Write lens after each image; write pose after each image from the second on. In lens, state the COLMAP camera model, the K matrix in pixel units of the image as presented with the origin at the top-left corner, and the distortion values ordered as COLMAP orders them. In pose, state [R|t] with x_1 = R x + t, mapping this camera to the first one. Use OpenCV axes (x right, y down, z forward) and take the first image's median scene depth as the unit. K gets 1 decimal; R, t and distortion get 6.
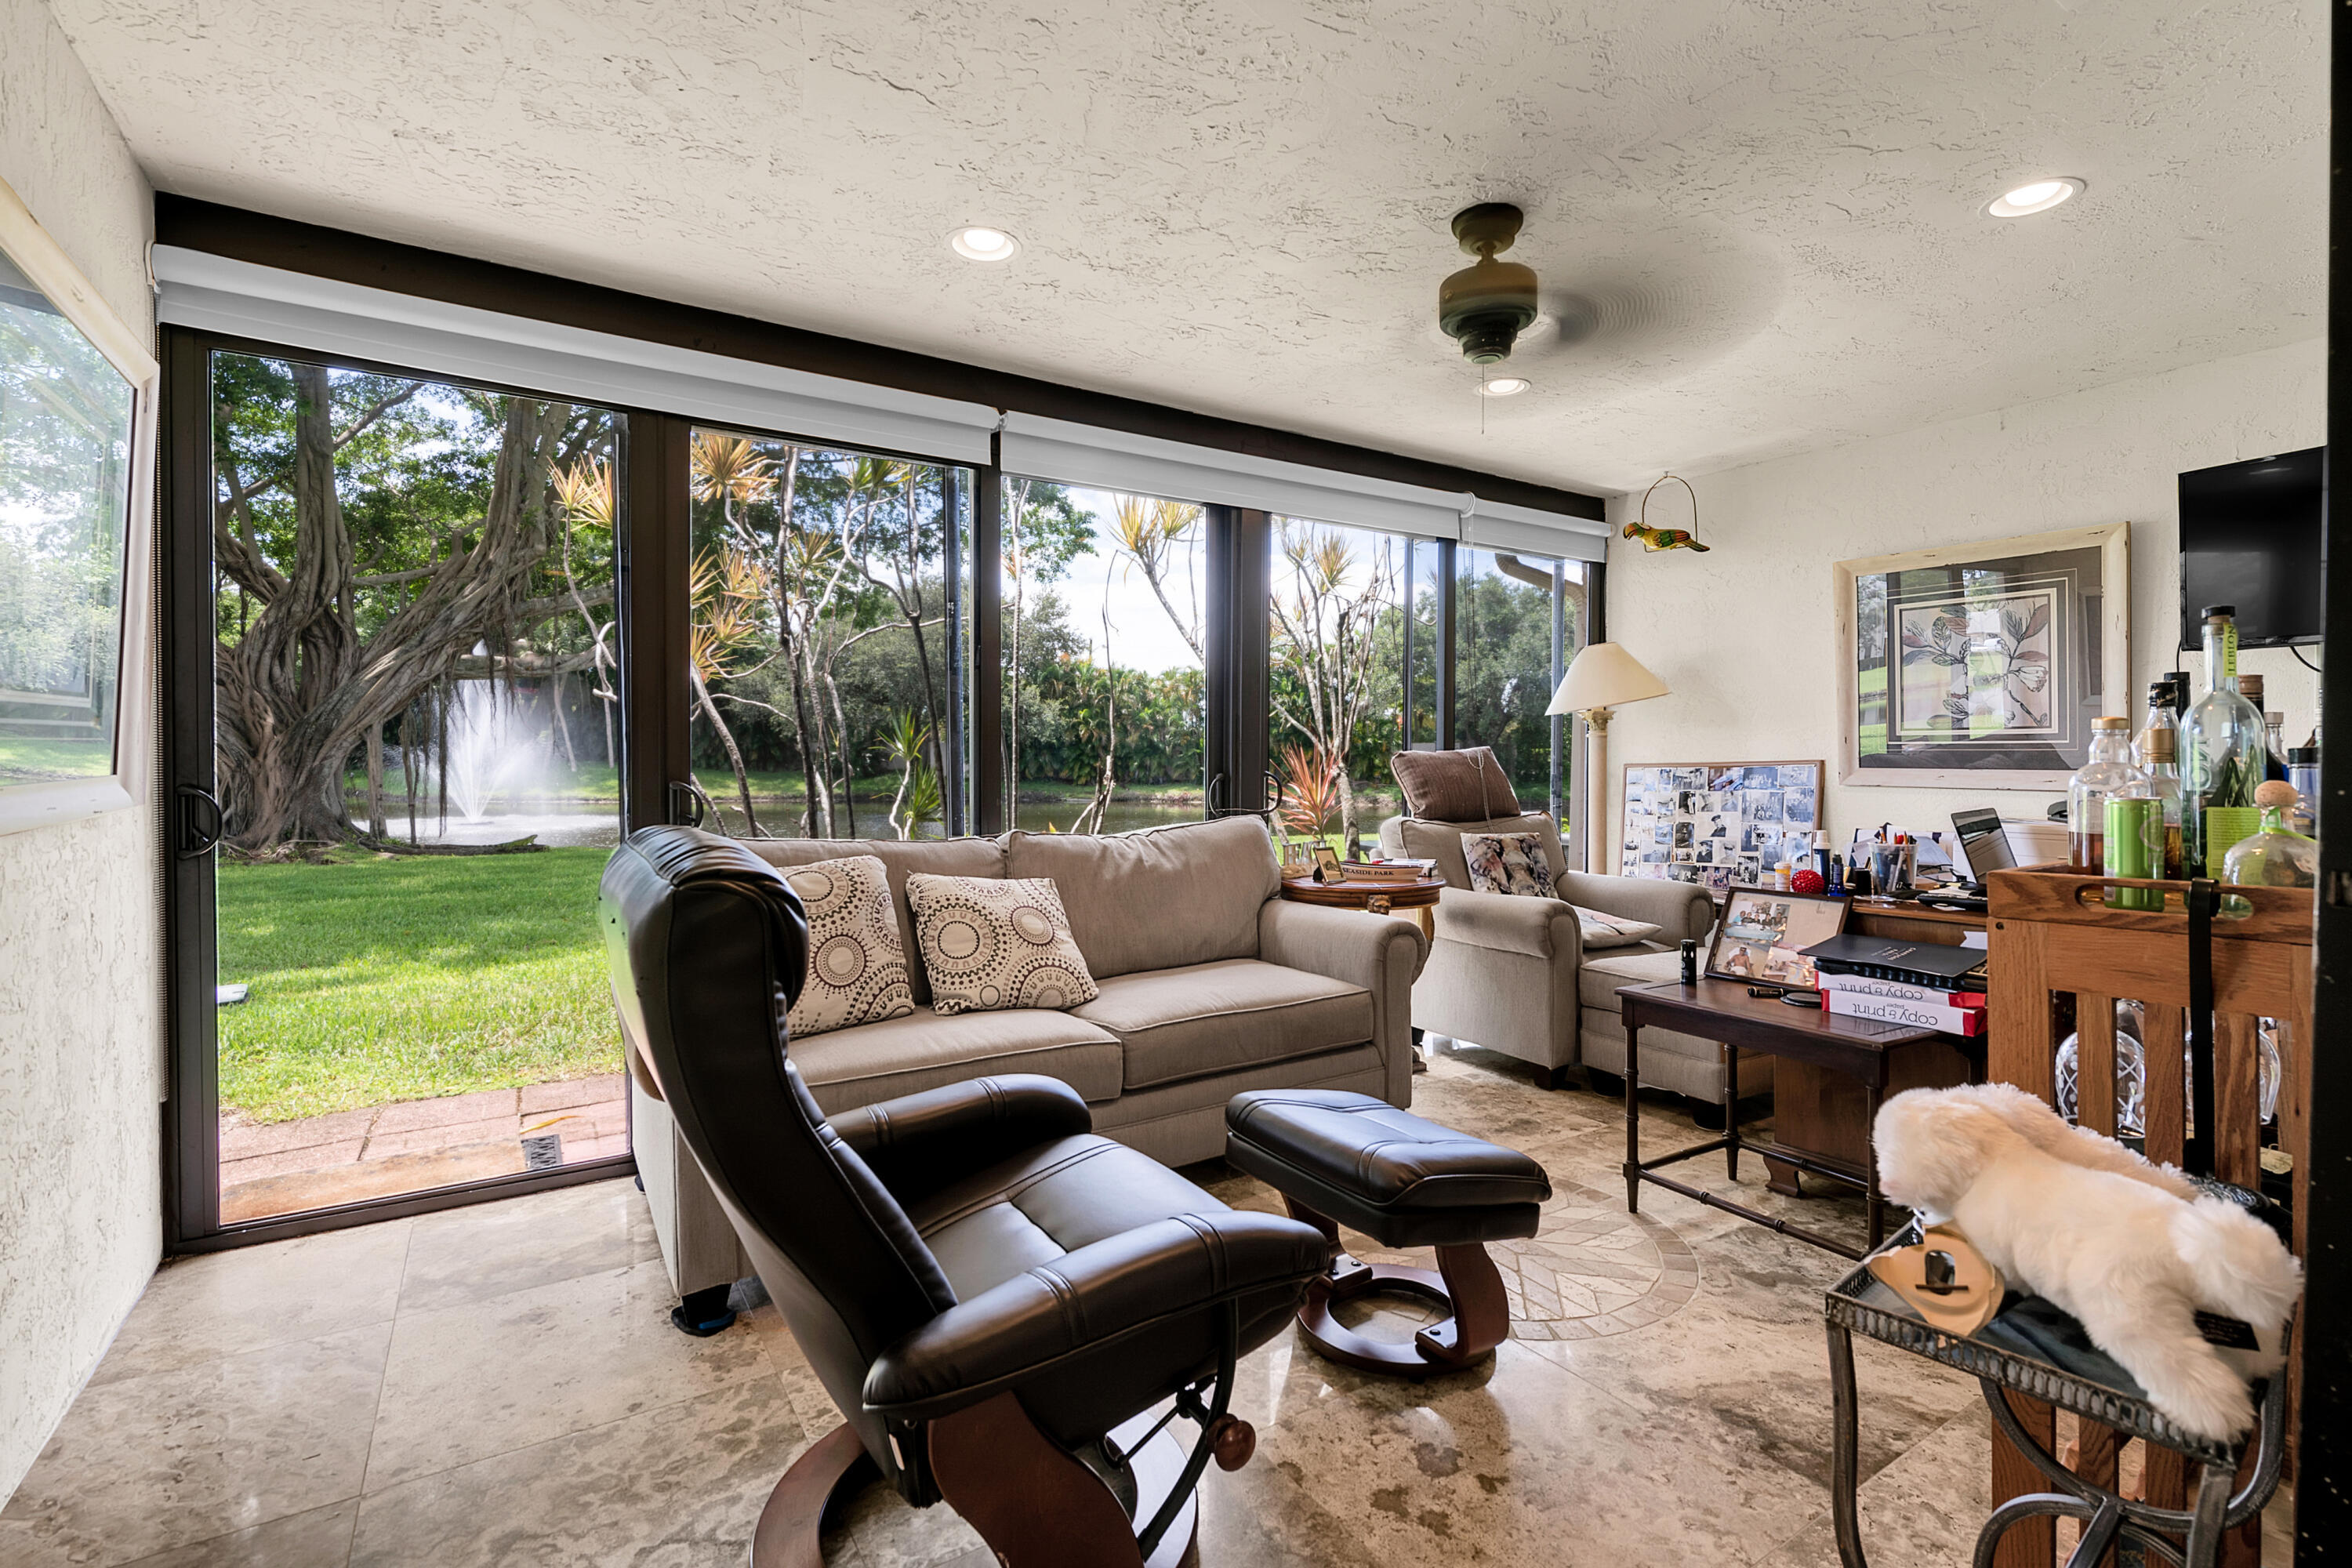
lens RADIAL K [[1076.0, 0, 1179.0], [0, 1076.0, 772.4], [0, 0, 1]] dist [-0.000062, -0.000004]
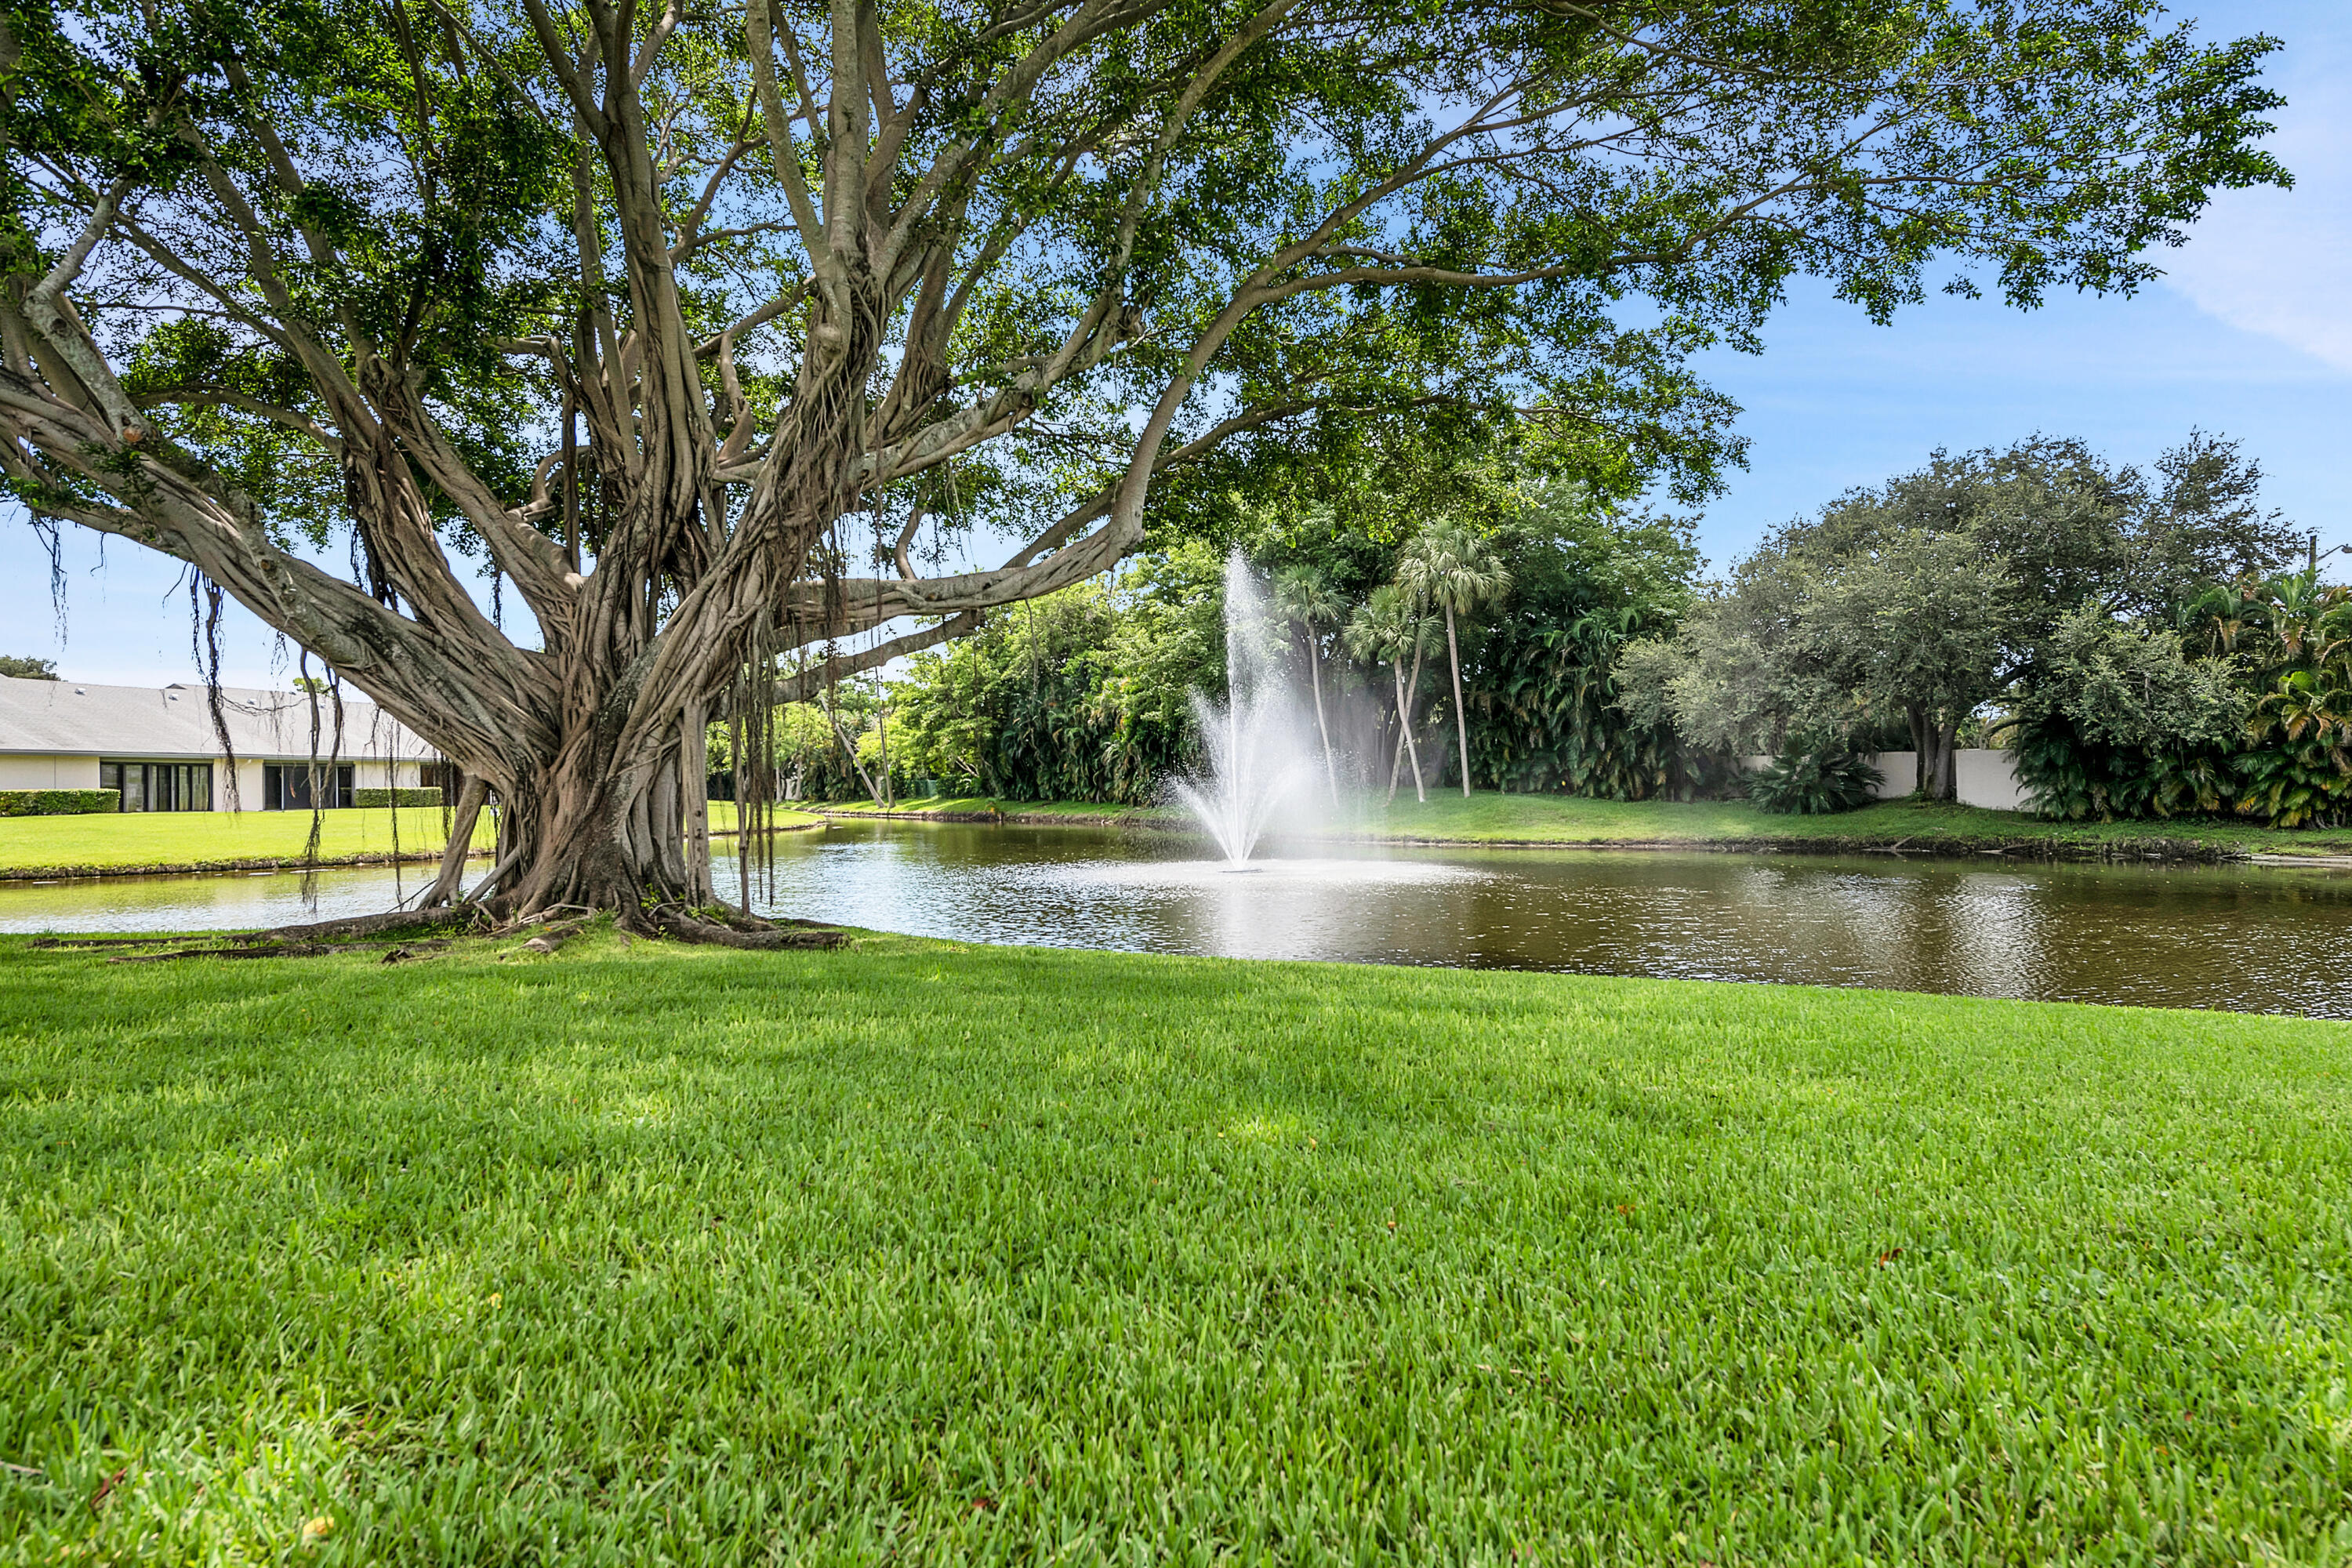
lens RADIAL K [[1430.2, 0, 1175.7], [0, 1430.2, 786.9], [0, 0, 1]] dist [-0.000336, 0.000625]
pose [[0.723316, -0.006303, -0.690488, -0.007804], [-0.002659, 0.999926, -0.011913, 0.002095], [0.690512, 0.010453, 0.723246, 0.183416]]
